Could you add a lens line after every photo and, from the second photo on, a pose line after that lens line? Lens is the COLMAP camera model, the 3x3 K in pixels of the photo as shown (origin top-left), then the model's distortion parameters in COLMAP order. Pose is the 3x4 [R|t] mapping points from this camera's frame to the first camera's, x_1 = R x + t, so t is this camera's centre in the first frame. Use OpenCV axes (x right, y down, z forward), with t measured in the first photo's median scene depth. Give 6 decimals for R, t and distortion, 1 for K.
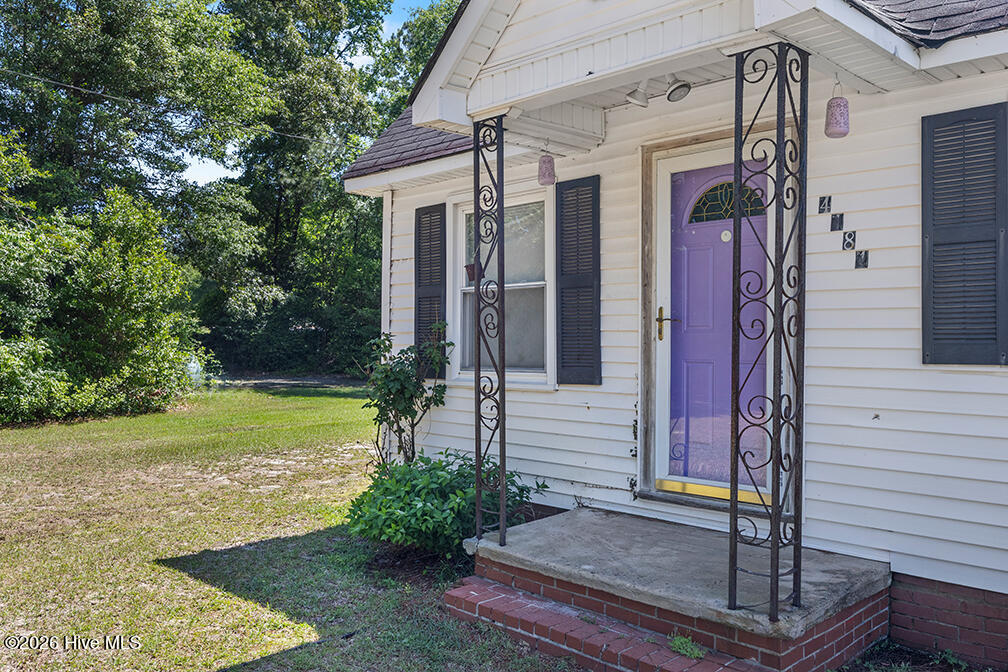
lens RADIAL K [[832.7, 0, 503.5], [0, 832.7, 340.4], [0, 0, 1]] dist [-0.001558, 0.009512]
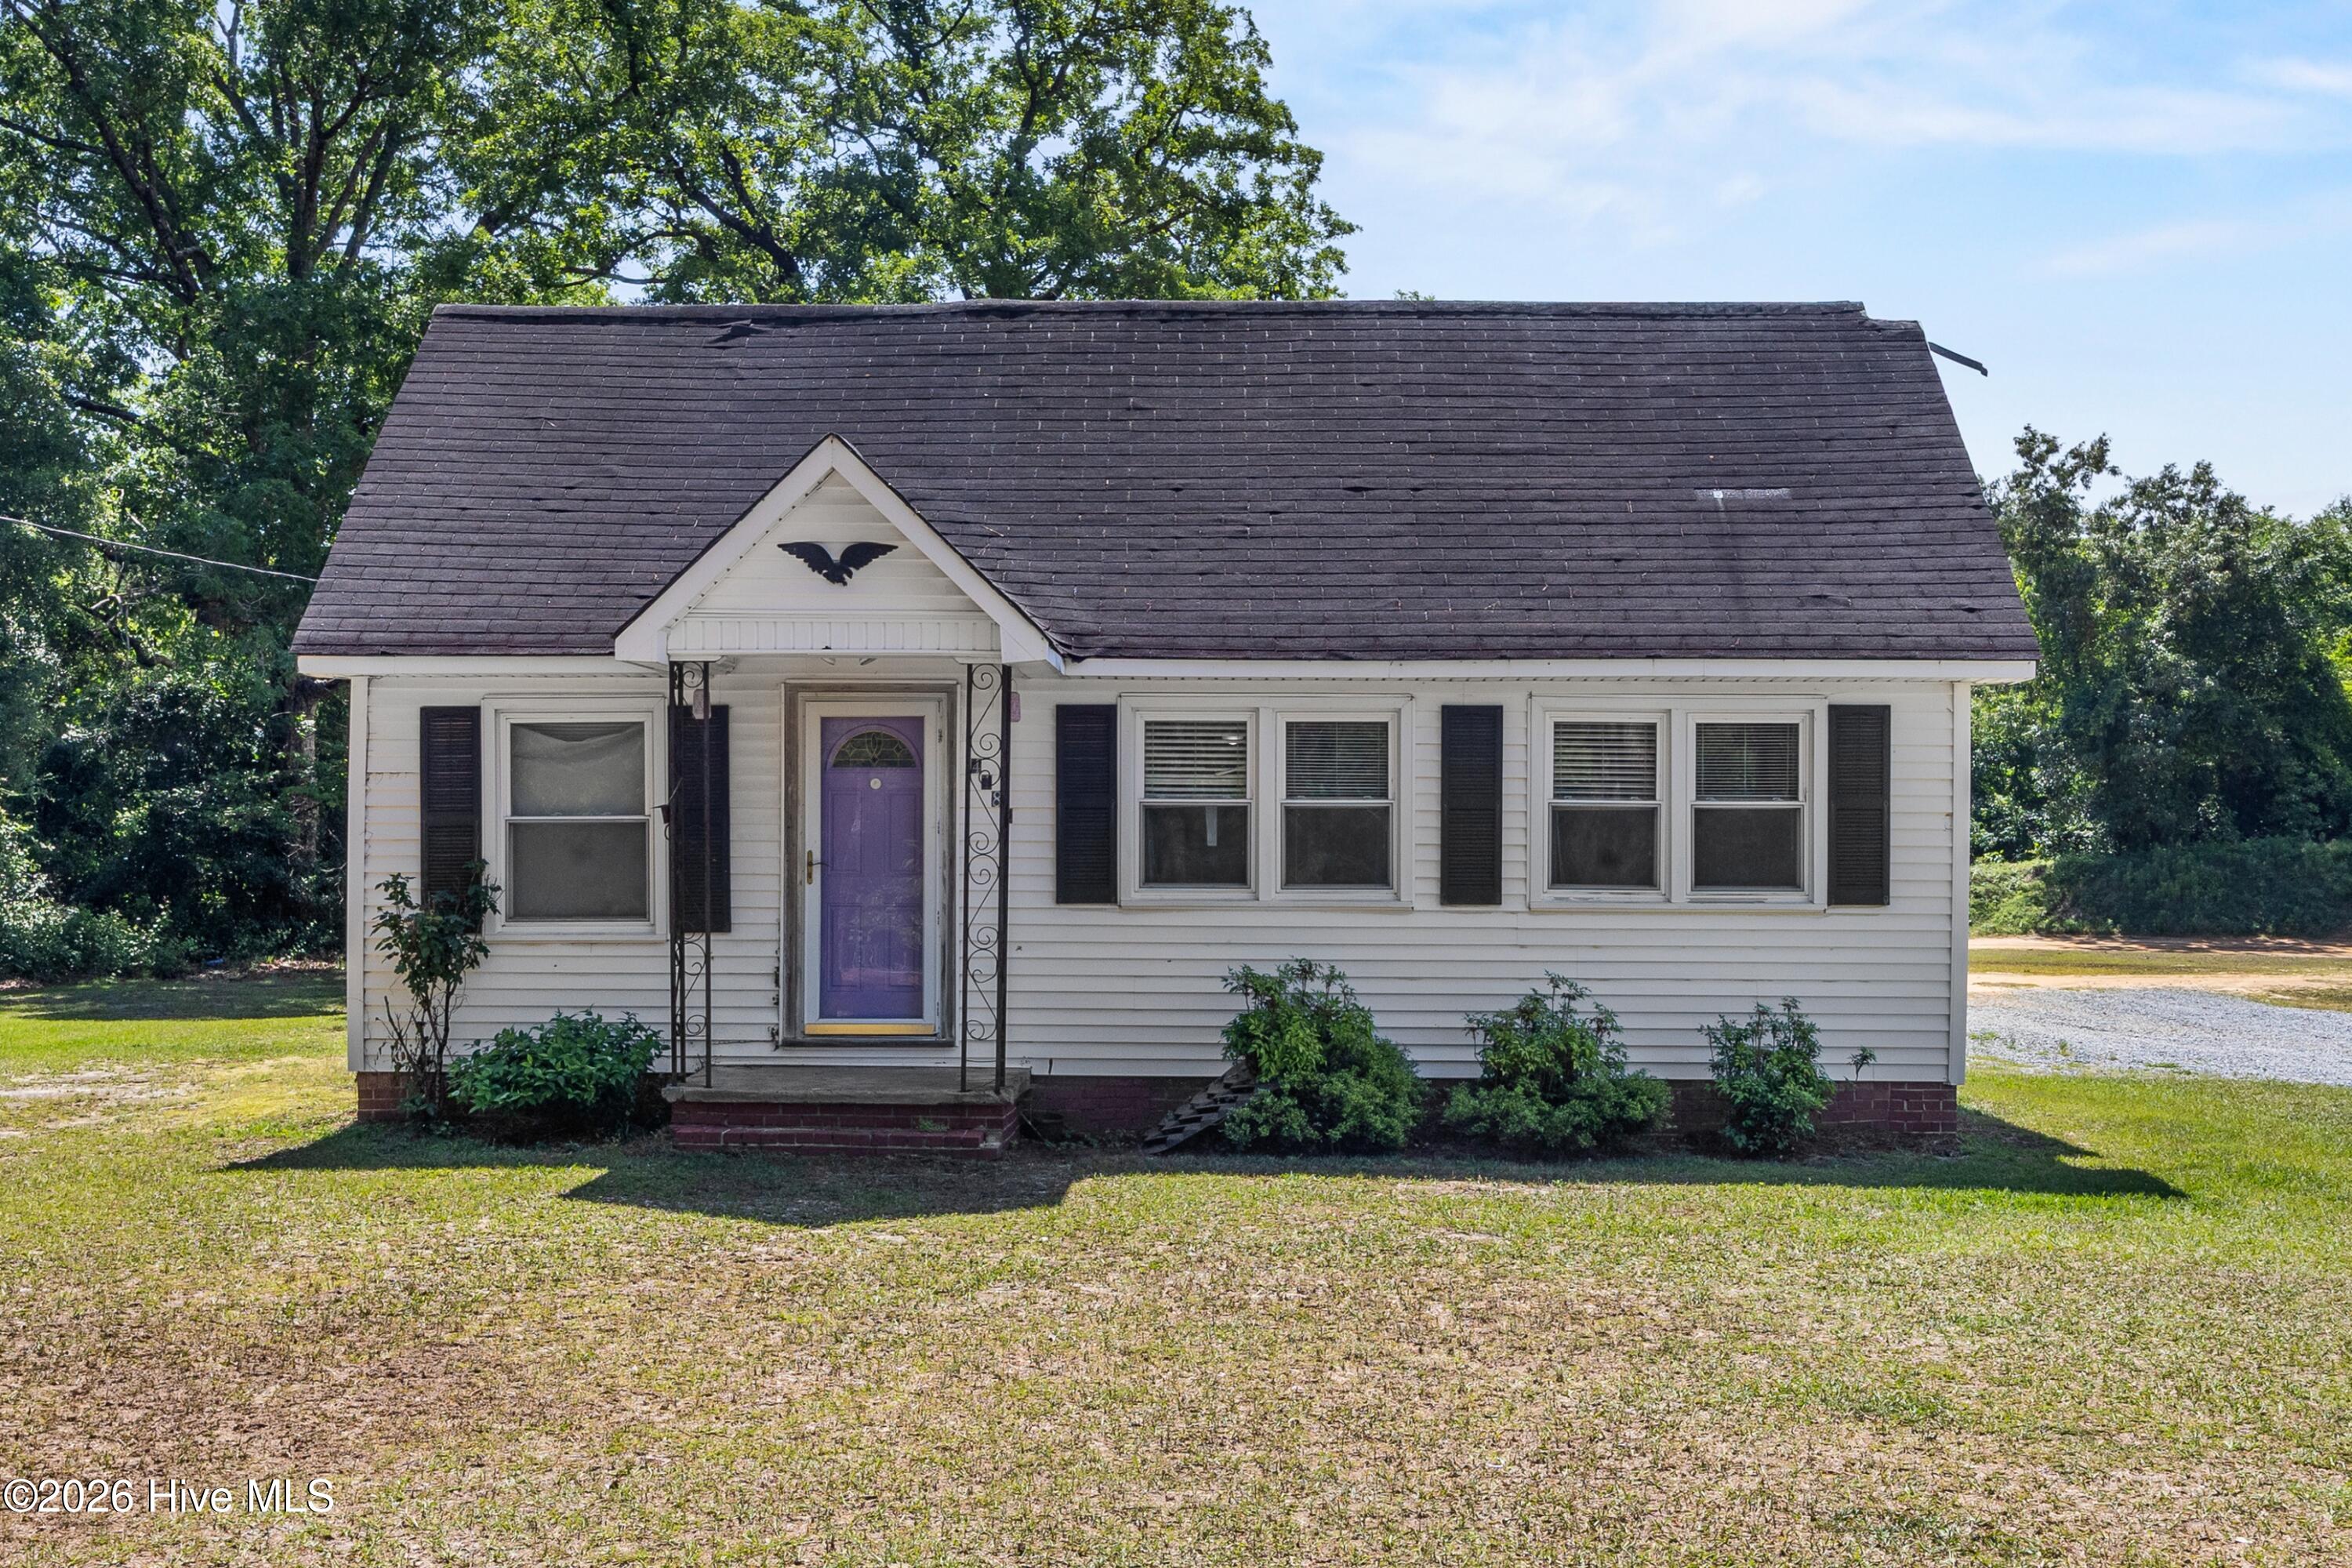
lens RADIAL K [[2476.4, 0, 1224.0], [0, 2476.4, 868.9], [0, 0, 1]] dist [-0.010437, 0.000000]
pose [[0.718655, 0.002595, 0.695362, -1.507960], [-0.001443, 0.999996, -0.002240, -0.012473], [-0.695365, 0.000606, 0.718656, -1.462341]]
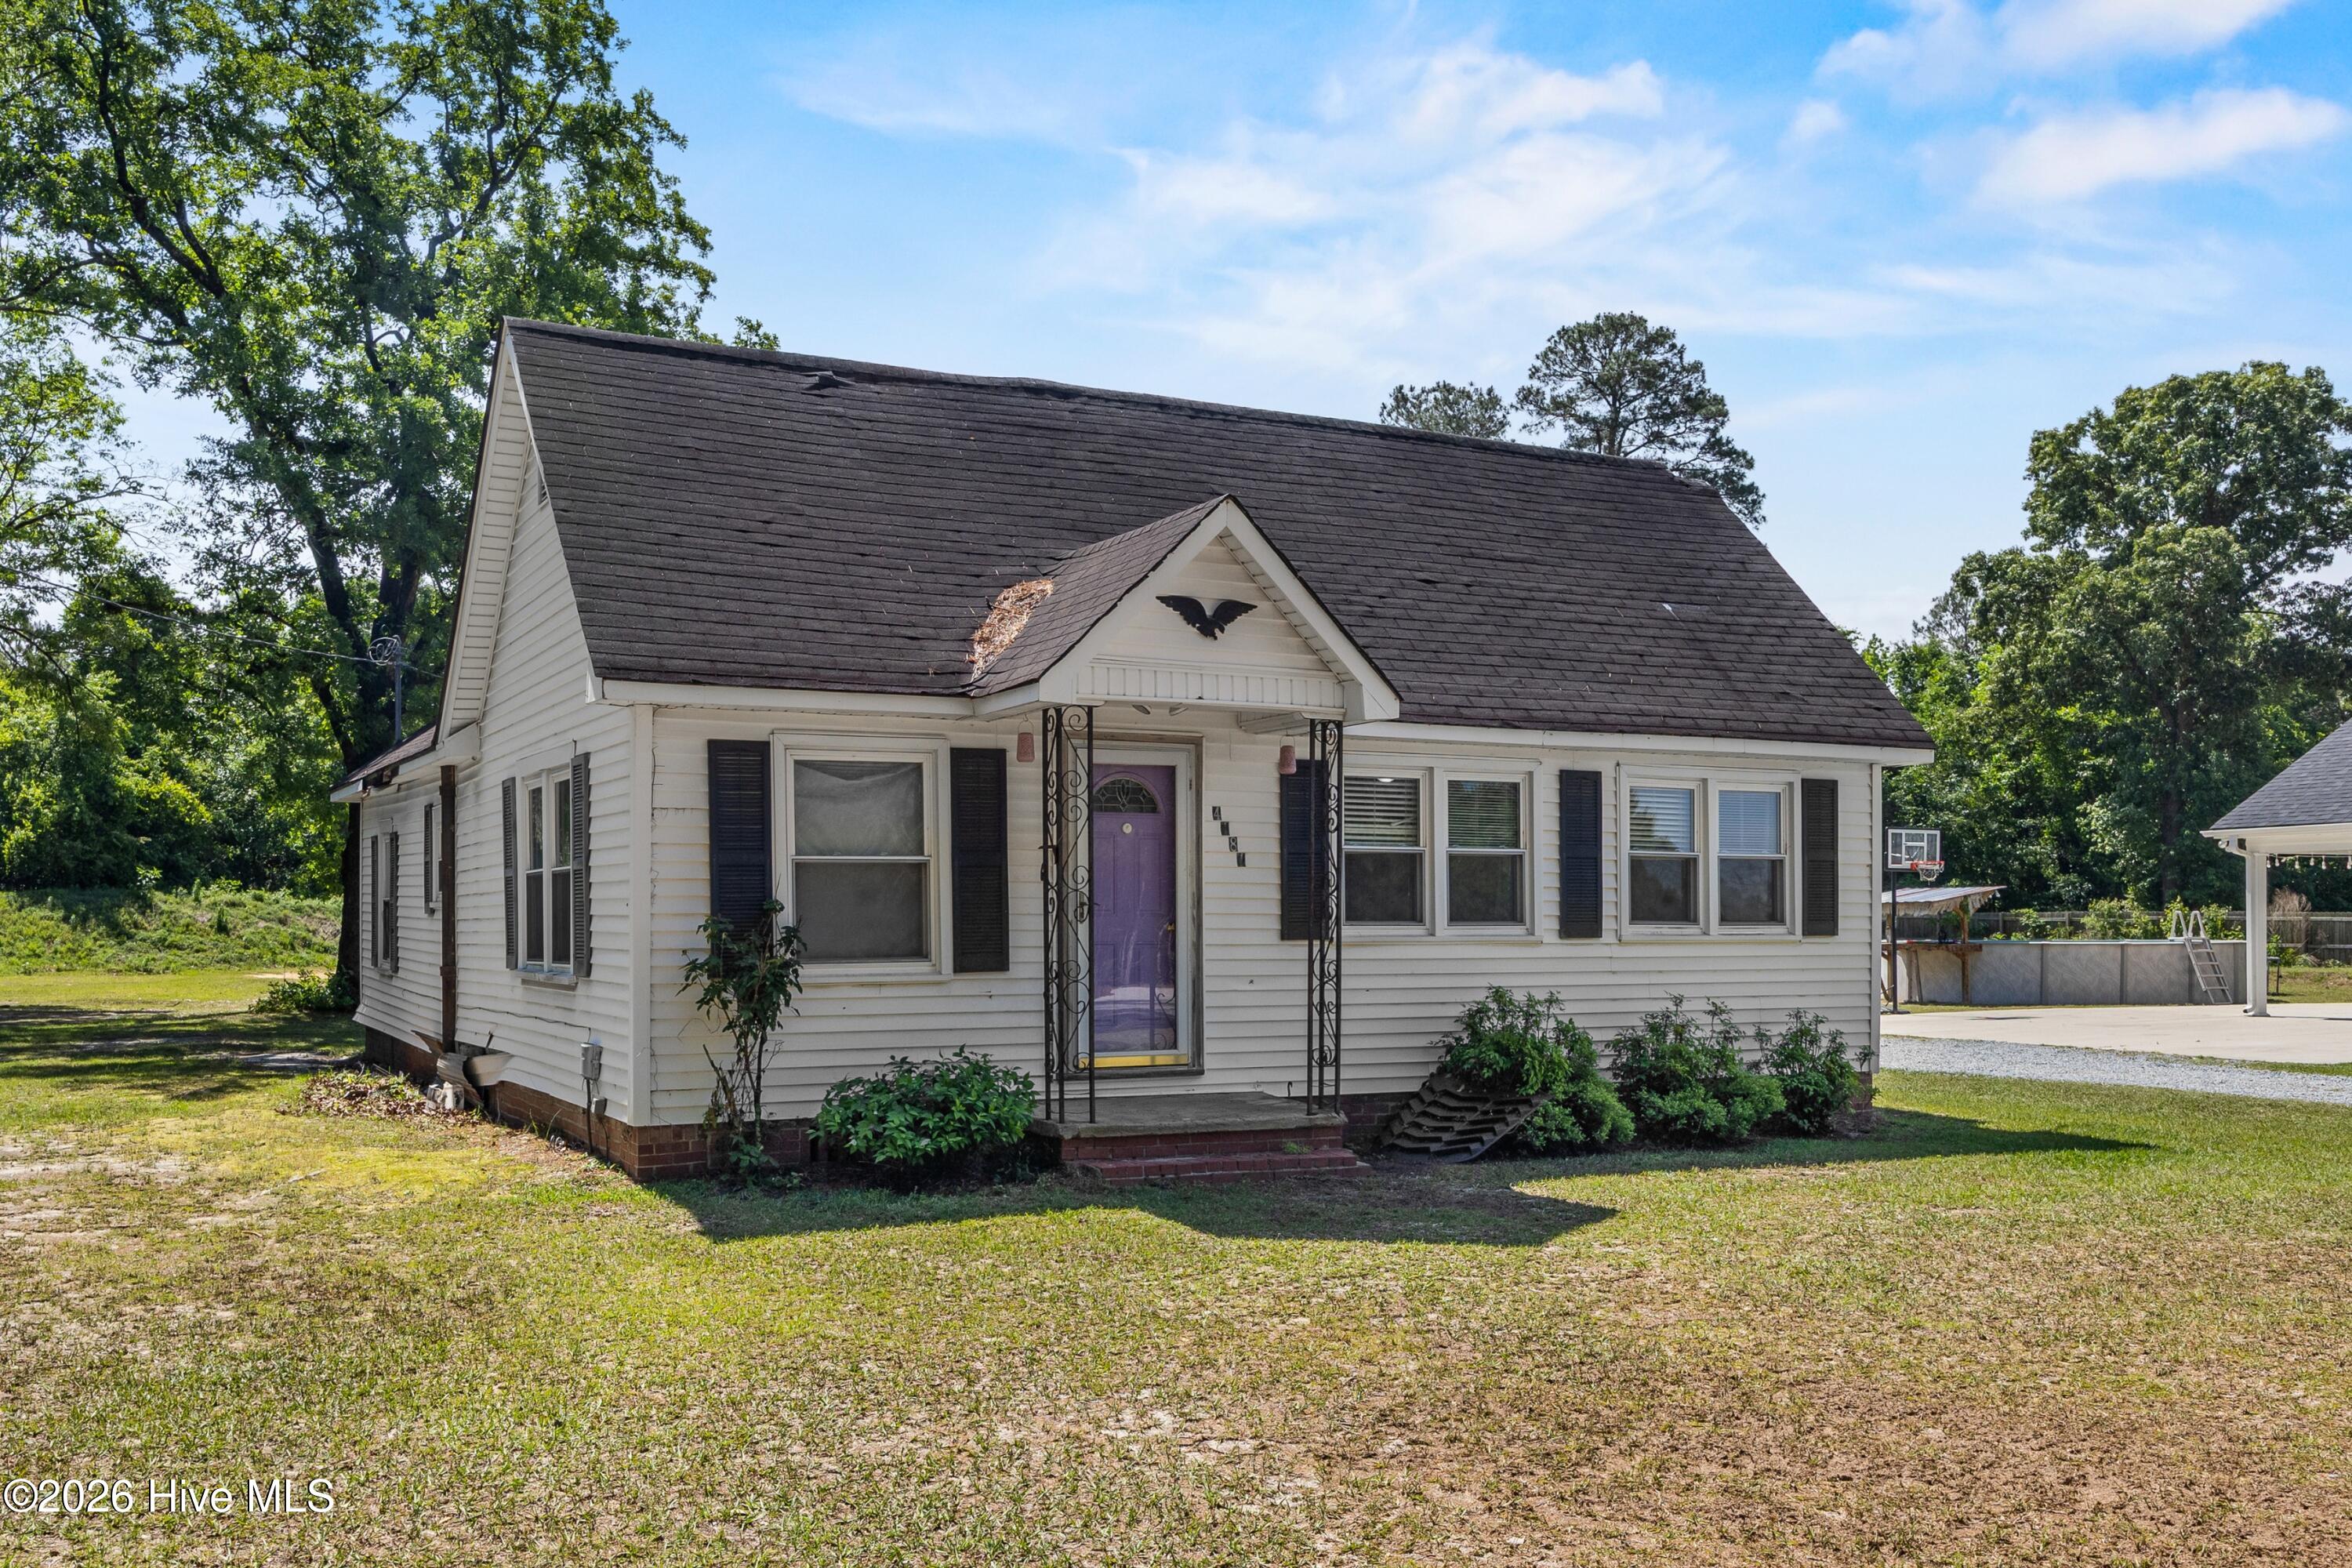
lens RADIAL K [[2027.2, 0, 1141.1], [0, 2027.2, 886.2], [0, 0, 1]] dist [-0.004291, 0.001674]
pose [[0.315004, 0.012173, 0.949012, -2.171990], [0.001612, 0.999909, -0.013360, -0.013065], [-0.949089, 0.005738, 0.314956, 0.140443]]
